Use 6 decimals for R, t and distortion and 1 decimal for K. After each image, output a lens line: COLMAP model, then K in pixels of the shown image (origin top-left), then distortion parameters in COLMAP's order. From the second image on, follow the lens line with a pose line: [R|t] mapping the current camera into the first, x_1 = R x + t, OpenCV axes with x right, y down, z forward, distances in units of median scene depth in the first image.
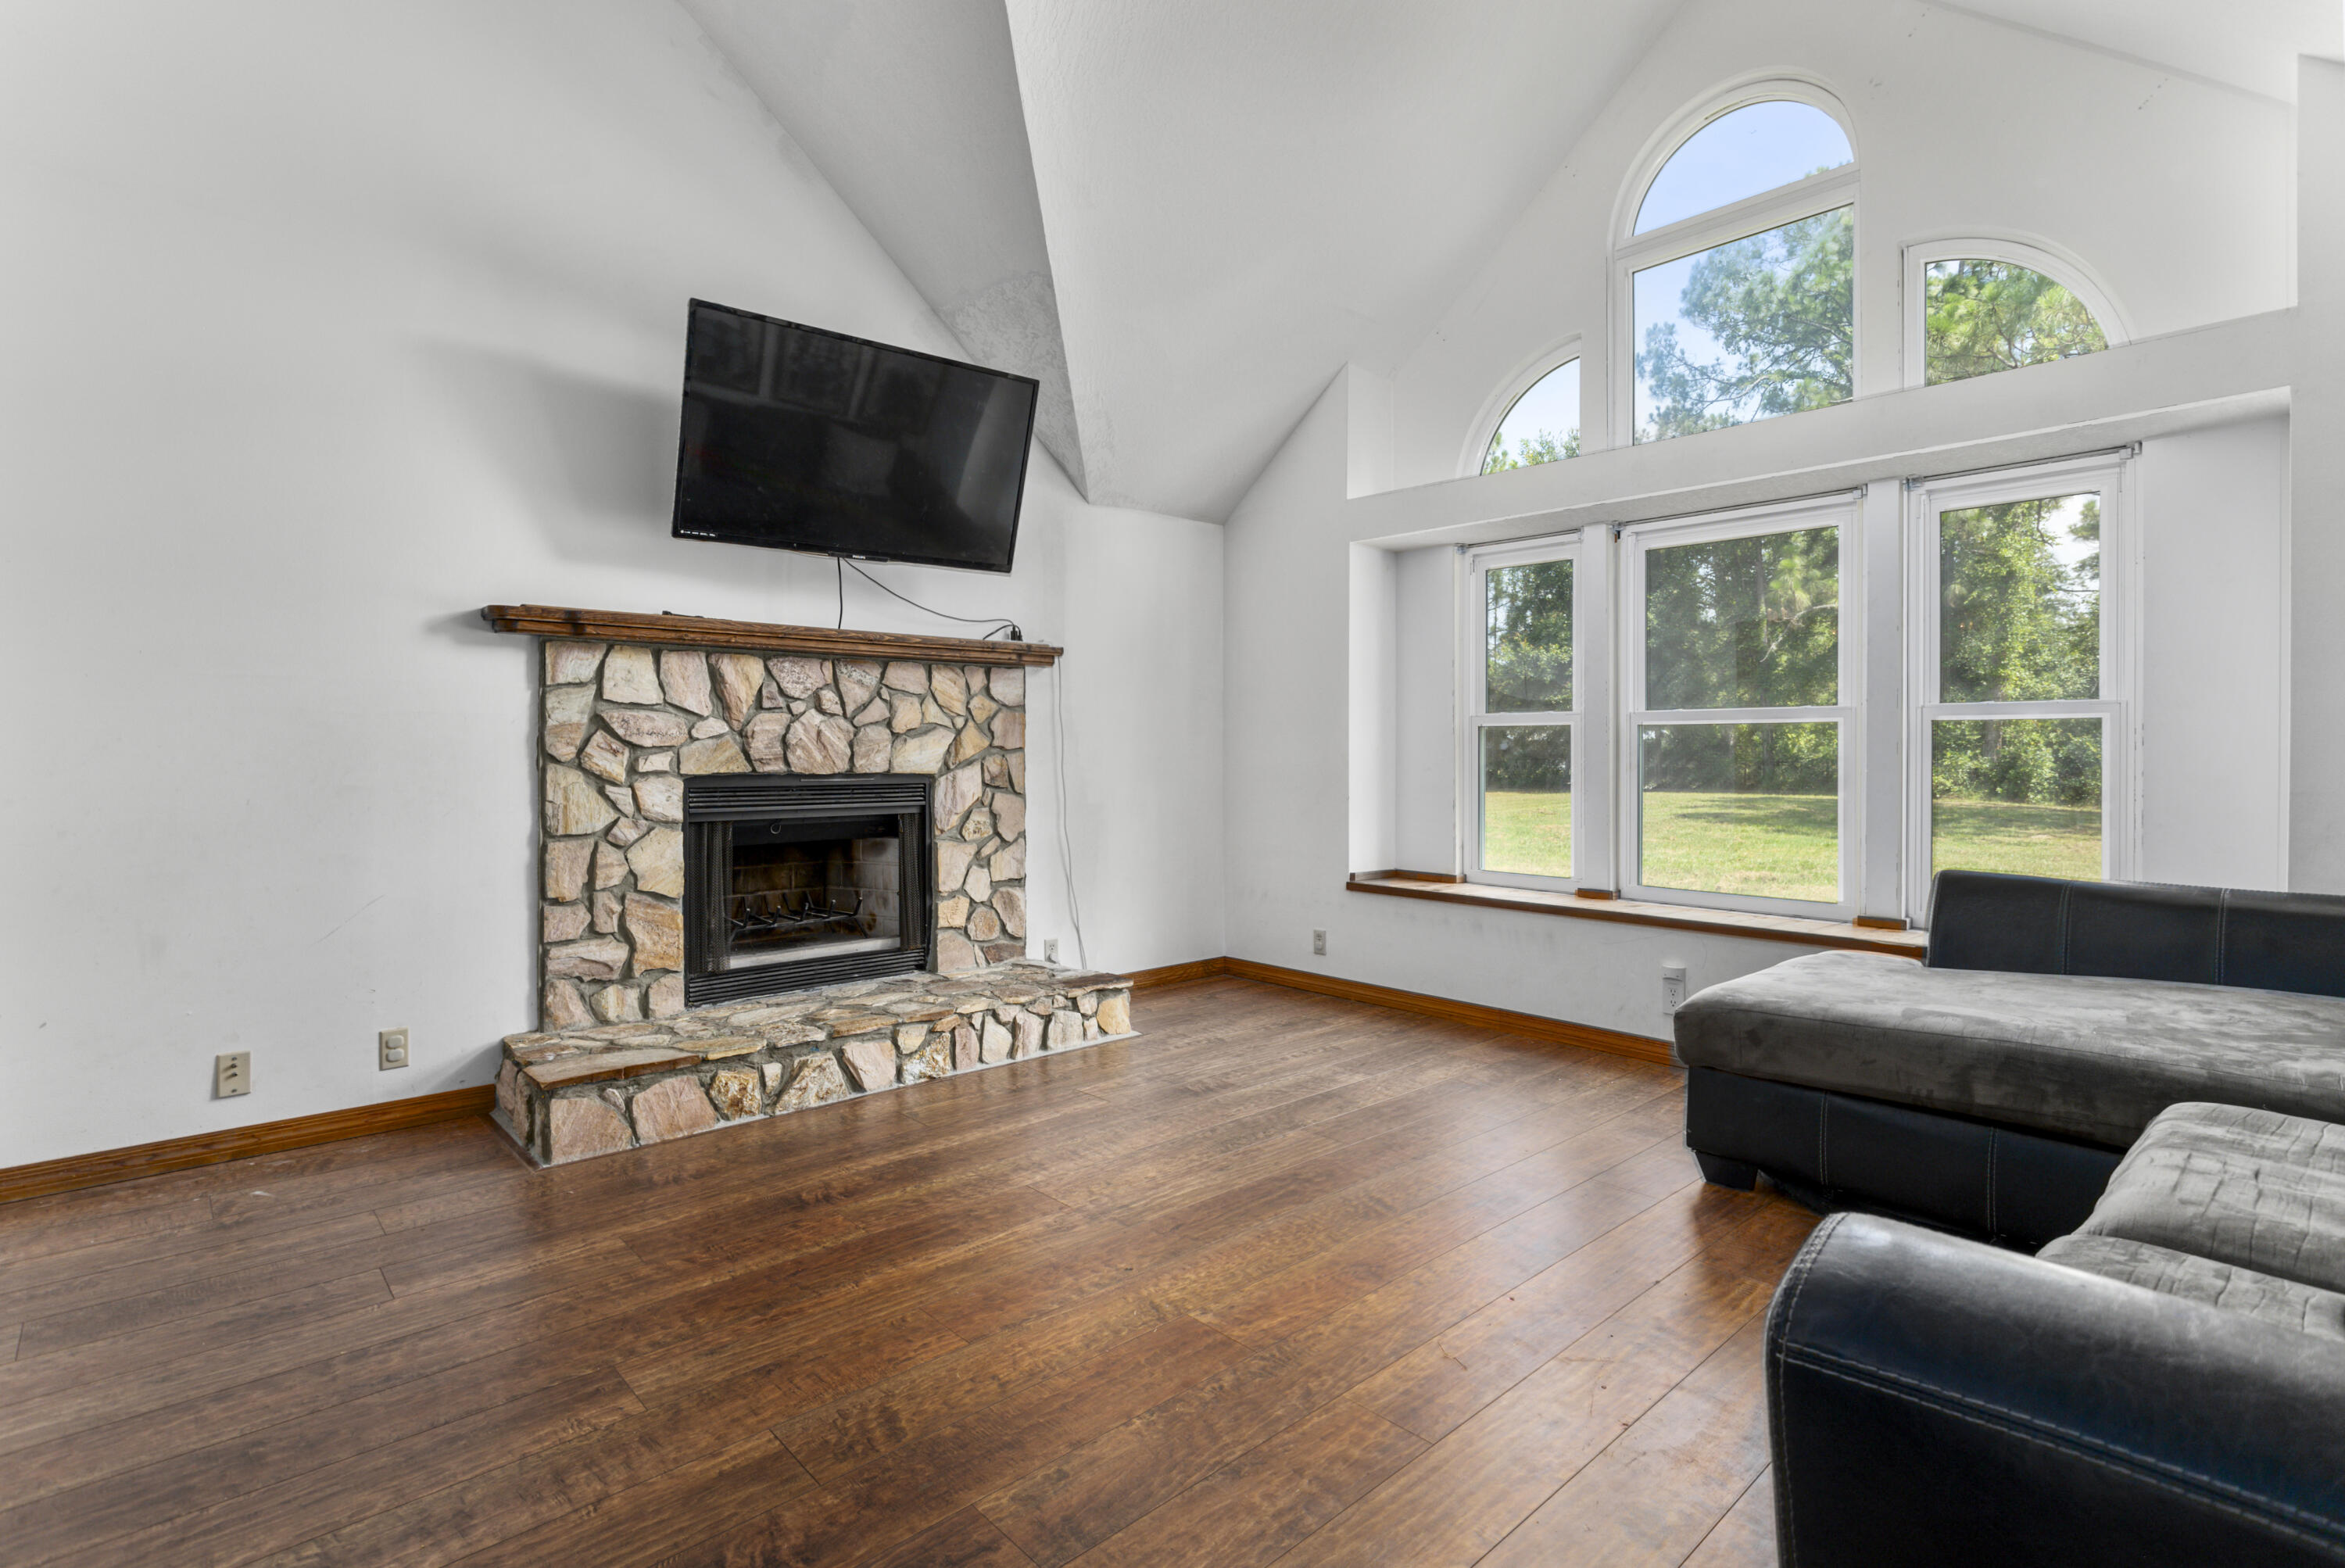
lens RADIAL K [[1122.5, 0, 1172.9], [0, 1122.5, 764.5], [0, 0, 1]] dist [0.002996, 0.000470]
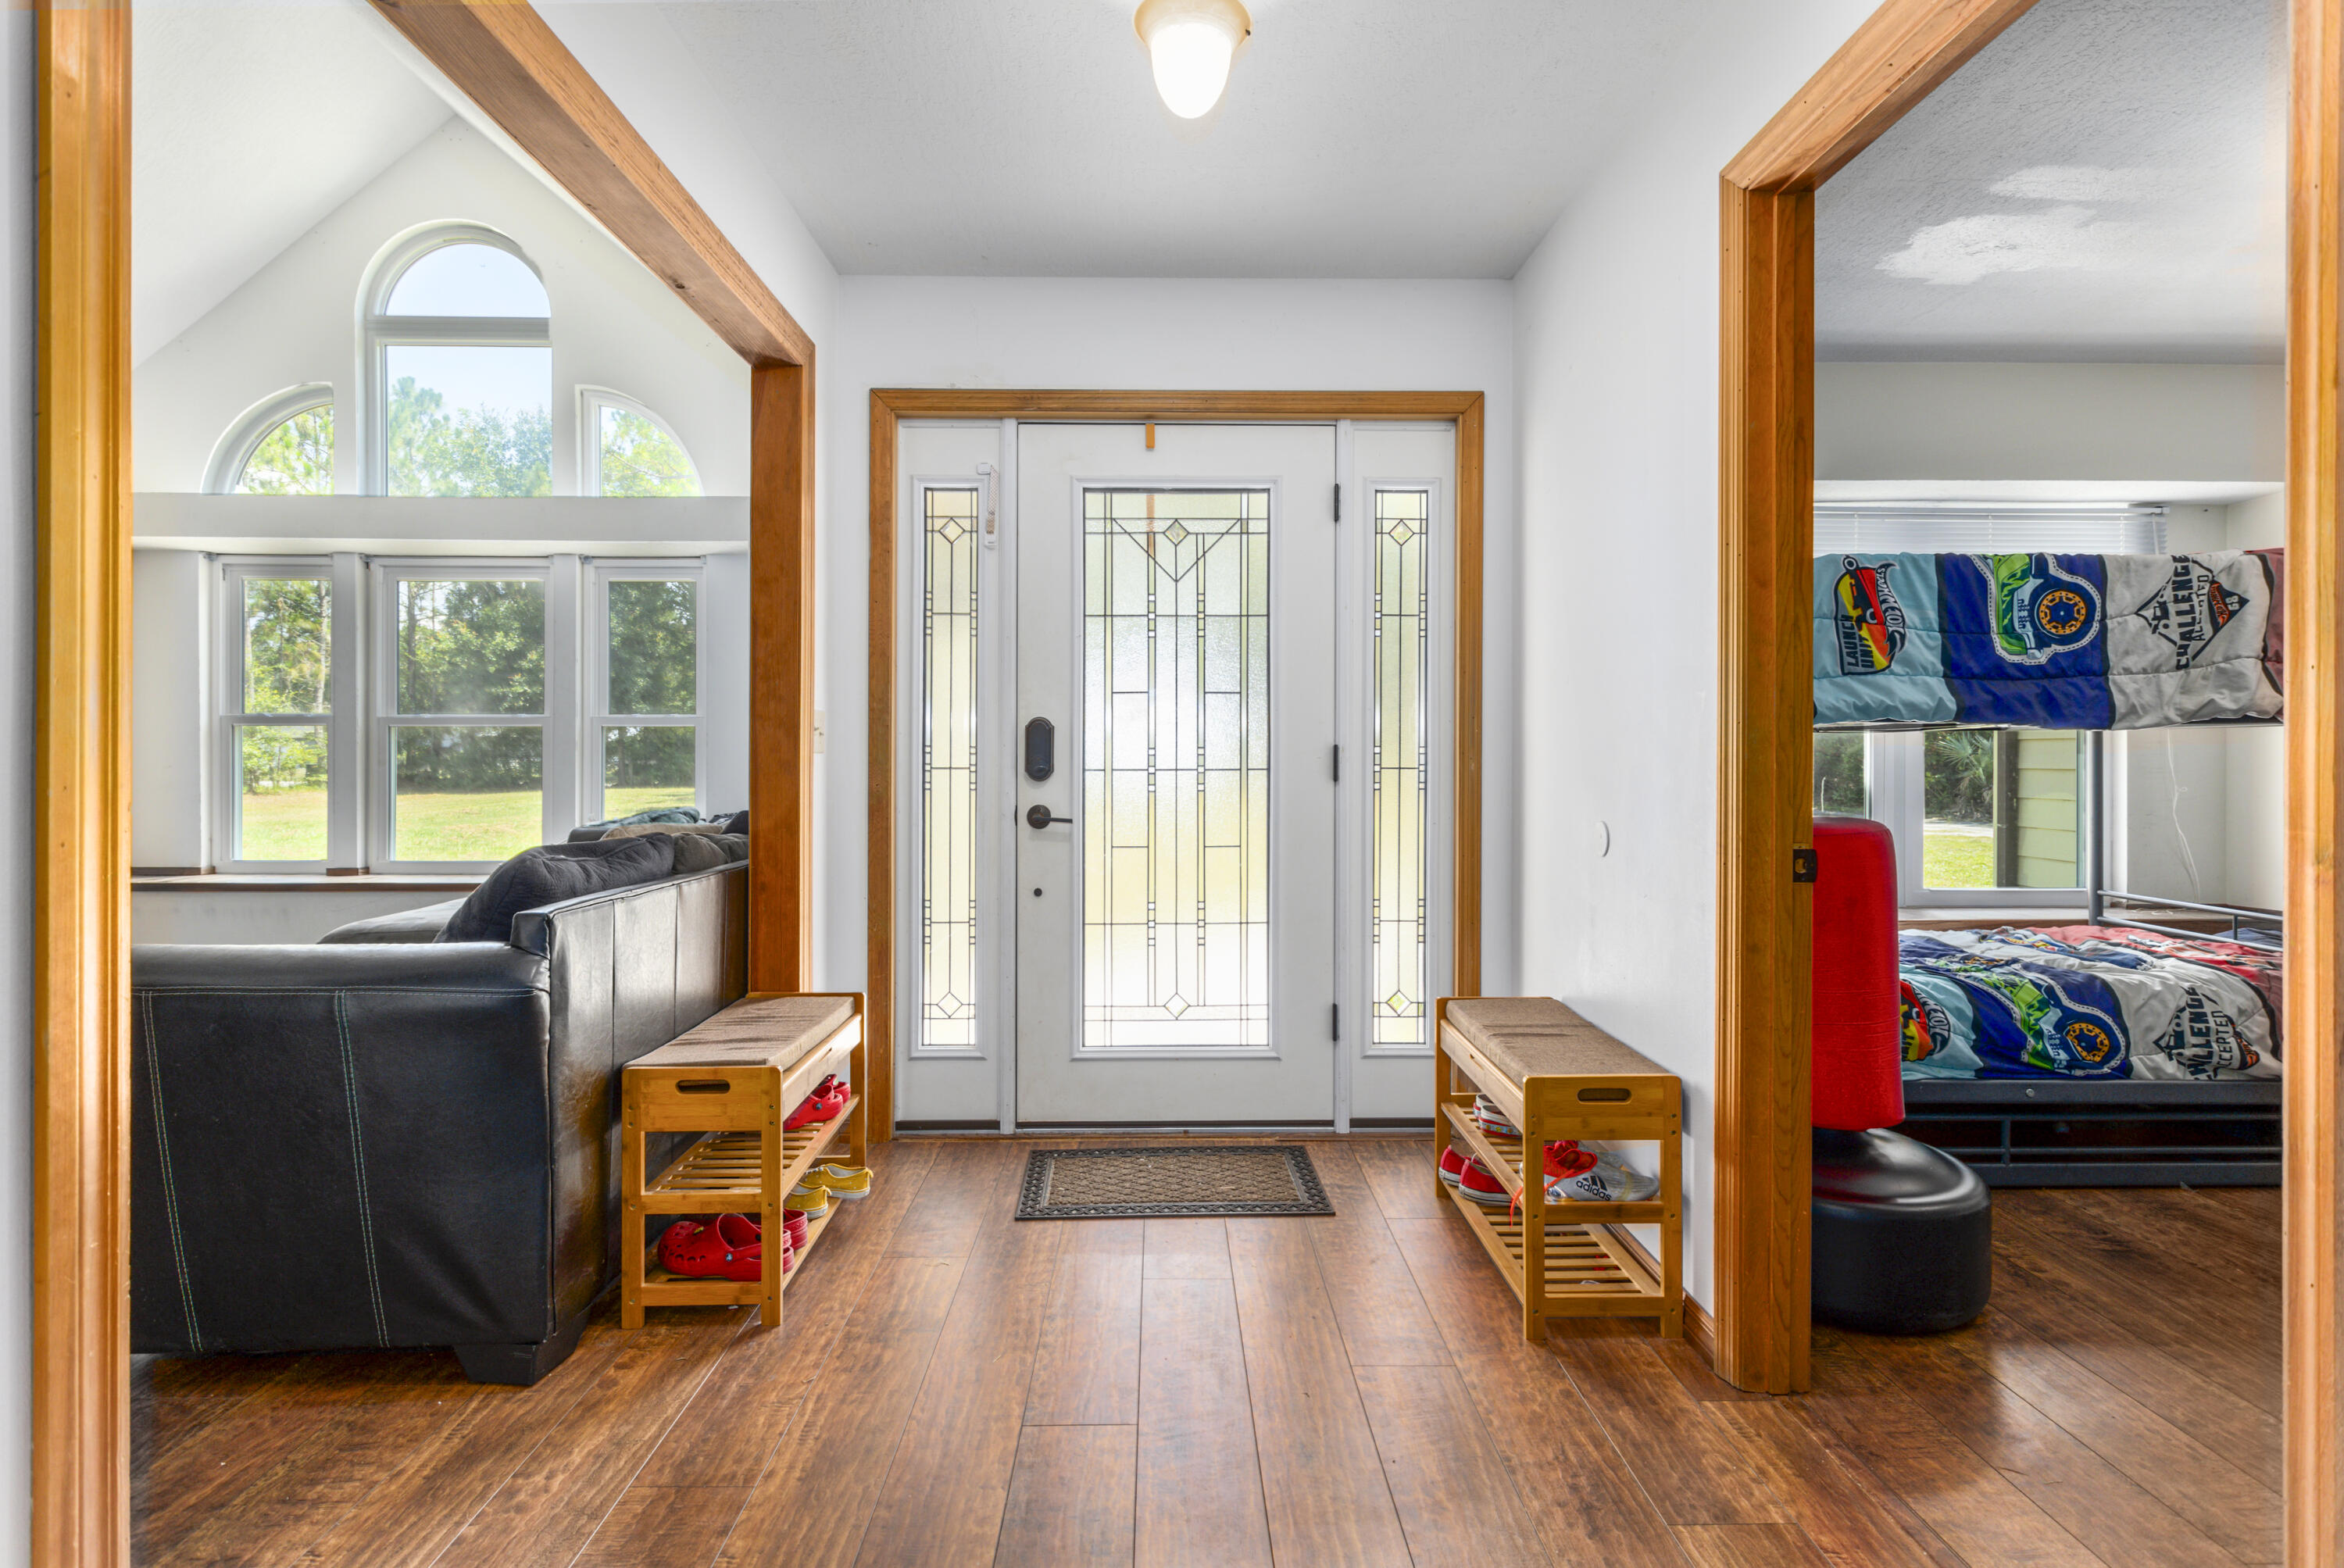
lens RADIAL K [[1122.0, 0, 1181.7], [0, 1122.0, 751.0], [0, 0, 1]] dist [0.002996, 0.000470]
pose [[0.659503, -0.000985, 0.751701, 0.088886], [0.008153, 0.999950, -0.005843, 0.005211], [-0.751658, 0.009982, 0.659478, -0.509305]]
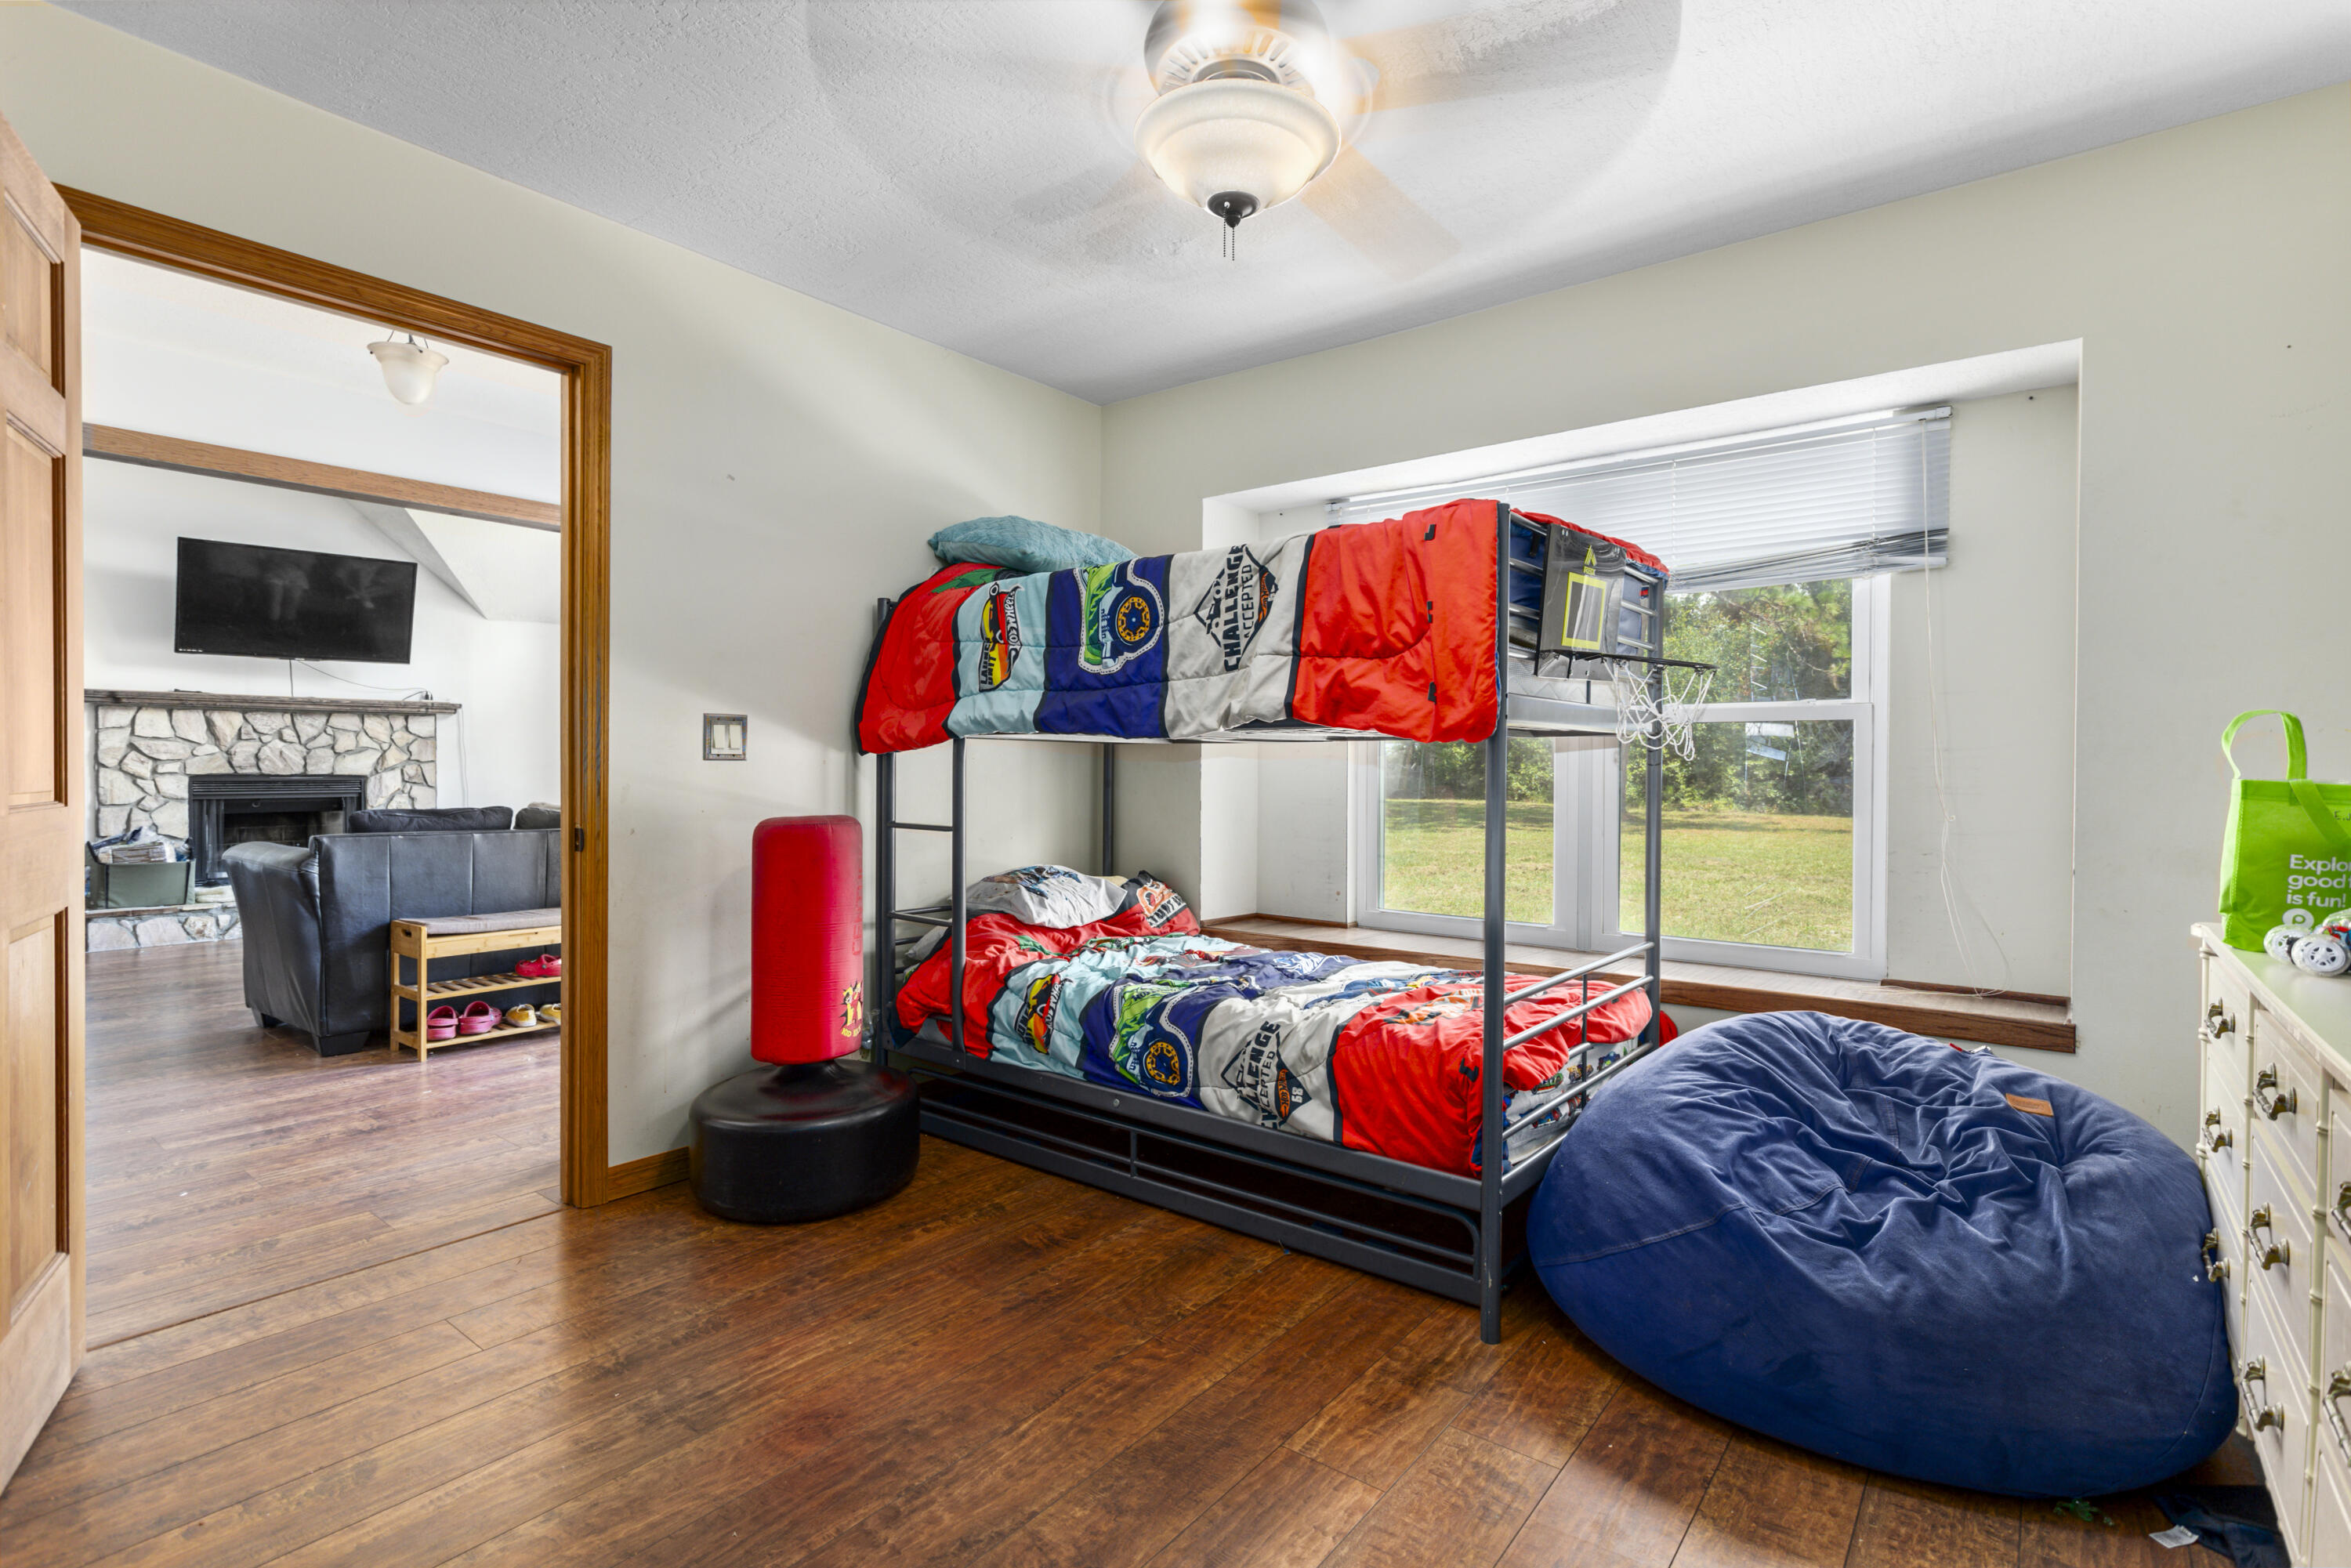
lens RADIAL K [[1125.3, 0, 1191.5], [0, 1125.3, 782.9], [0, 0, 1]] dist [0.002996, 0.000470]
pose [[0.985714, -0.000015, 0.168426, 0.893662], [-0.000463, 0.999996, 0.002798, 0.017437], [-0.168425, -0.002836, 0.985710, -1.141277]]
